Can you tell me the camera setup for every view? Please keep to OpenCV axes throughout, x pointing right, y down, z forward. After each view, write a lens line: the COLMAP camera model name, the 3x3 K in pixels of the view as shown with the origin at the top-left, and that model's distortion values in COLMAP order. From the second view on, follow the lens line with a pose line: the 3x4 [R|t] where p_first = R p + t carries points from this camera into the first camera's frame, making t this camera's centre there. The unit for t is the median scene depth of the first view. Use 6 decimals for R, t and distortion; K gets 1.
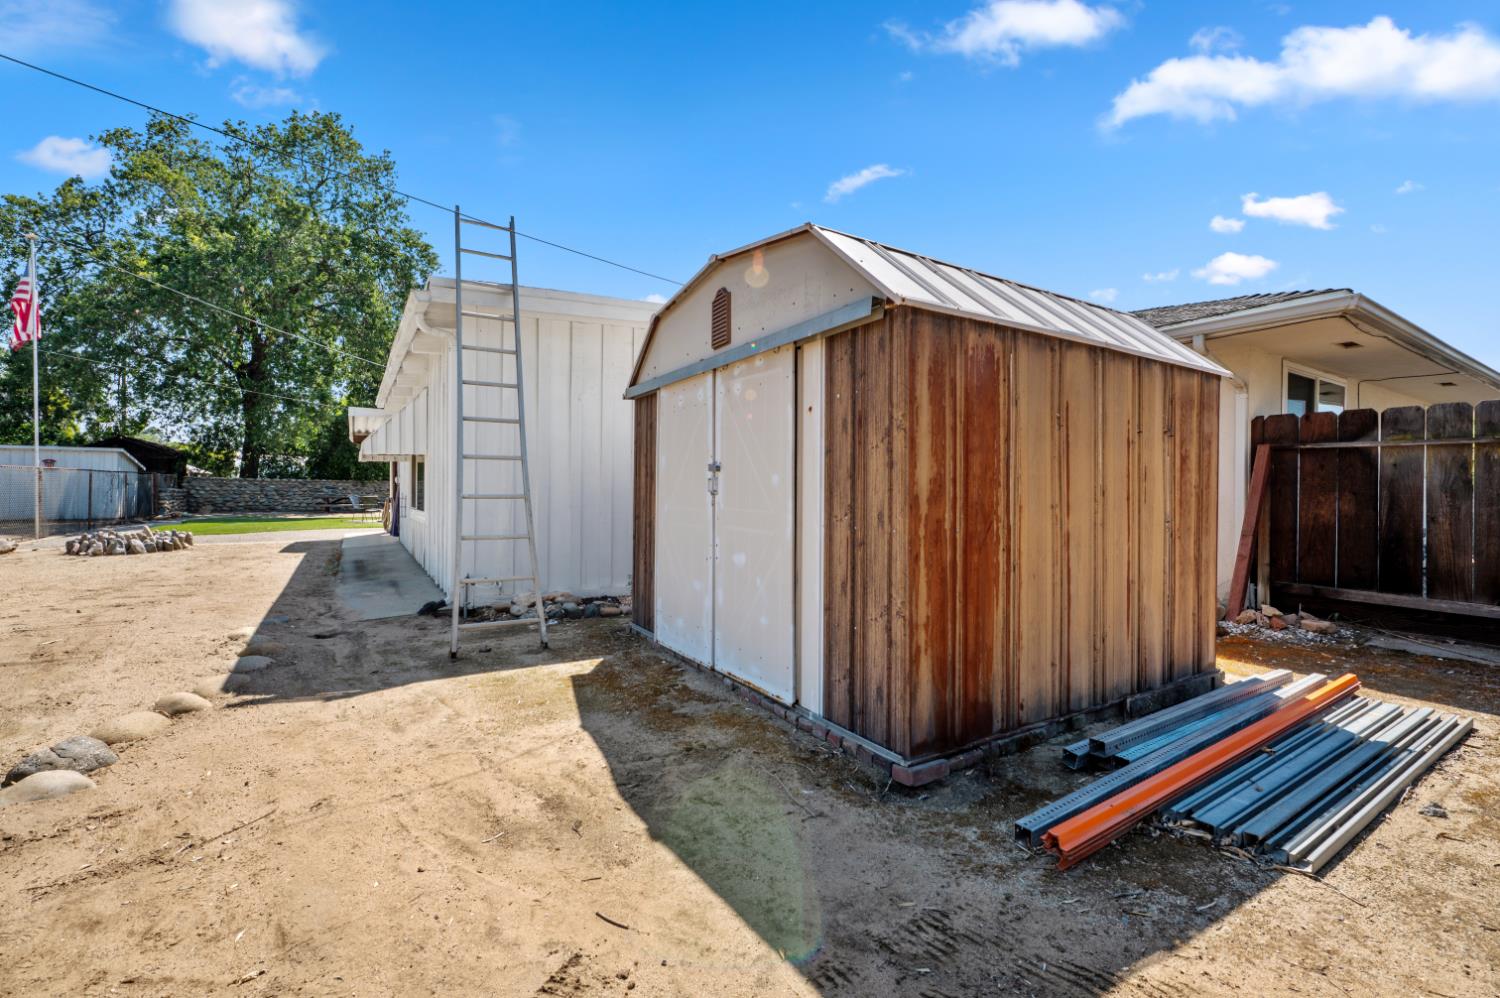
lens RADIAL K [[609.6, 0, 754.2], [0, 609.6, 505.2], [0, 0, 1]] dist [-0.007118, -0.001054]
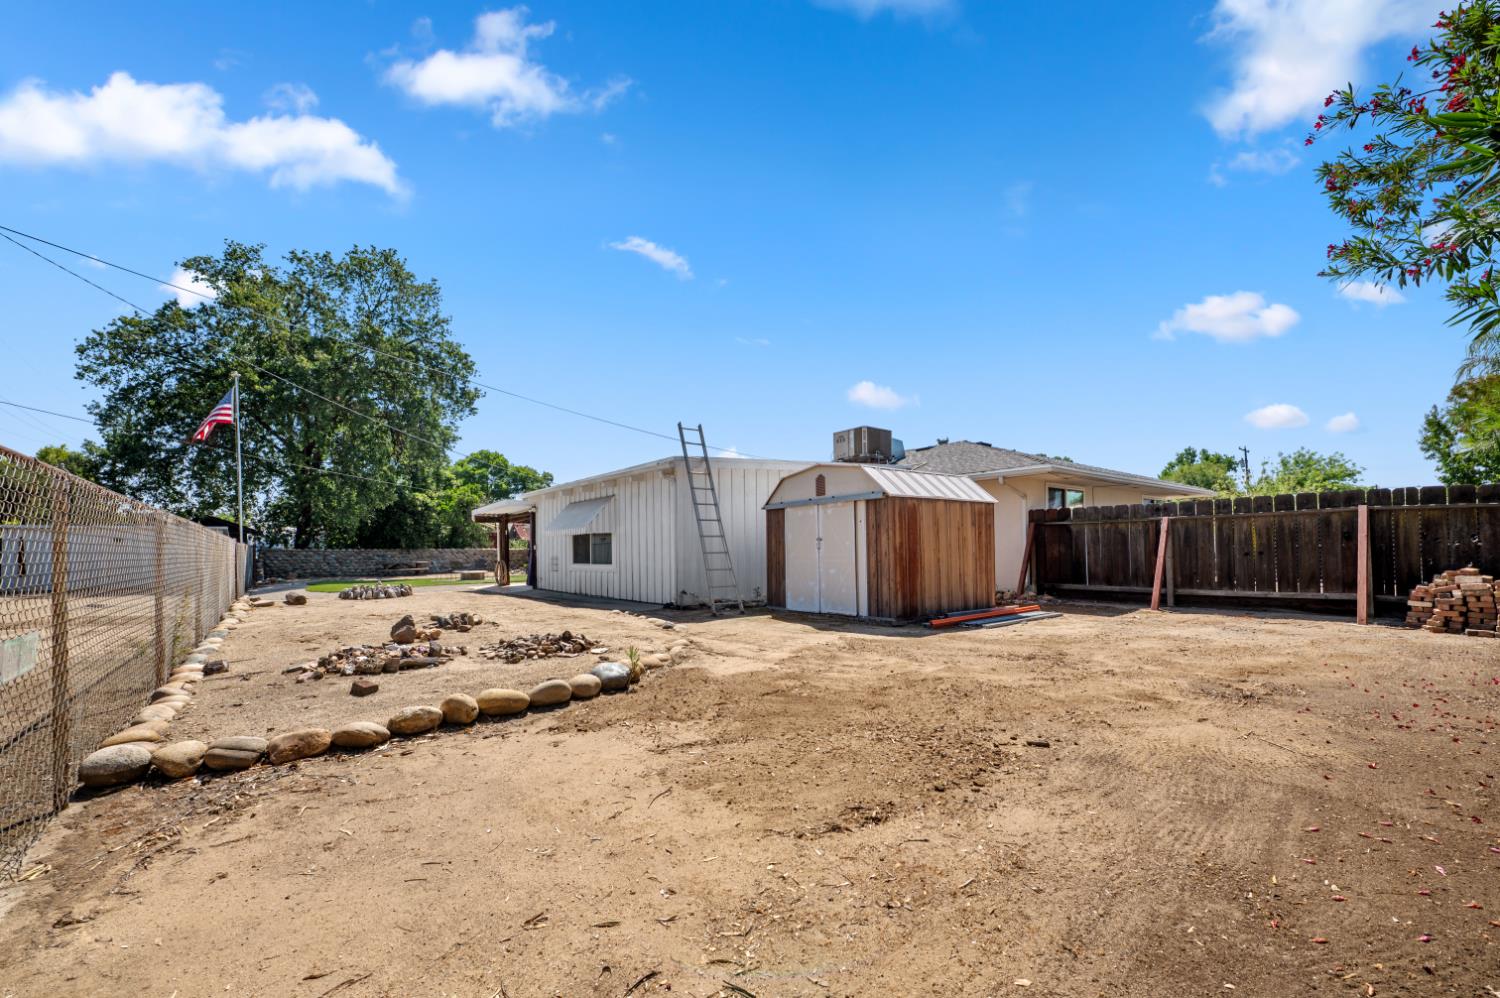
lens RADIAL K [[609.6, 0, 760.0], [0, 609.6, 556.2], [0, 0, 1]] dist [-0.007118, -0.001054]
pose [[0.993000, -0.023840, 0.115681, -0.624735], [0.025540, 0.999586, -0.013239, 0.042538], [-0.115318, 0.016101, 0.993198, -1.637417]]
